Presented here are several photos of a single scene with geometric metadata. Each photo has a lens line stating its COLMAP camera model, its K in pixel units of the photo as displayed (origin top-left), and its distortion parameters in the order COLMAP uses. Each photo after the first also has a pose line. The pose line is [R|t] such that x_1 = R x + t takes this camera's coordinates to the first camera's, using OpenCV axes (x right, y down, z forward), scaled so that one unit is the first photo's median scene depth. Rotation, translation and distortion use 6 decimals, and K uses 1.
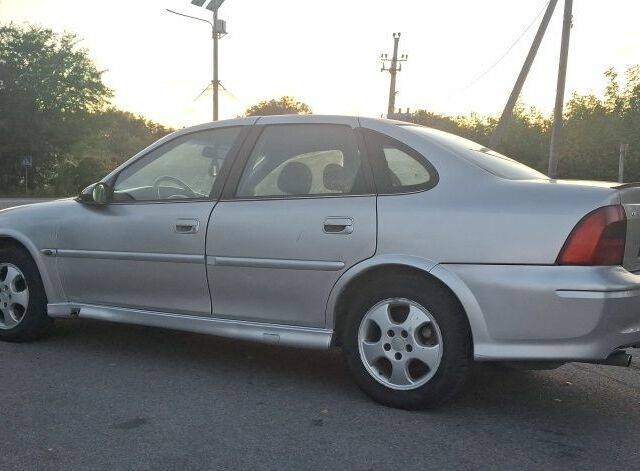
lens RADIAL K [[749.3, 0, 315.0], [0, 749.3, 229.0], [0, 0, 1]] dist [0.078941, 0.000000]
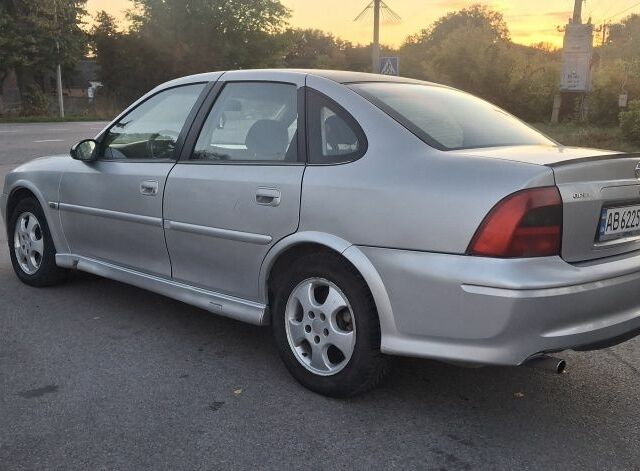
lens RADIAL K [[749.3, 0, 306.5], [0, 749.3, 230.3], [0, 0, 1]] dist [0.078941, 0.000000]
pose [[0.966400, 0.033528, -0.254846, 0.286874], [-0.005081, 0.993754, 0.111473, -0.060326], [0.256992, -0.106433, 0.960535, 0.099939]]
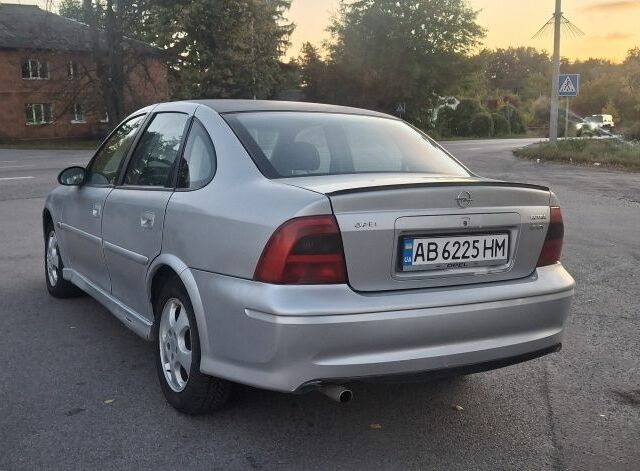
lens RADIAL K [[749.3, 0, 306.5], [0, 749.3, 235.6], [0, 0, 1]] dist [0.078941, 0.000000]
pose [[0.861144, 0.047304, -0.506156, 0.651180], [-0.002166, 0.995994, 0.089397, -0.066595], [0.508357, -0.075887, 0.857796, 0.222513]]
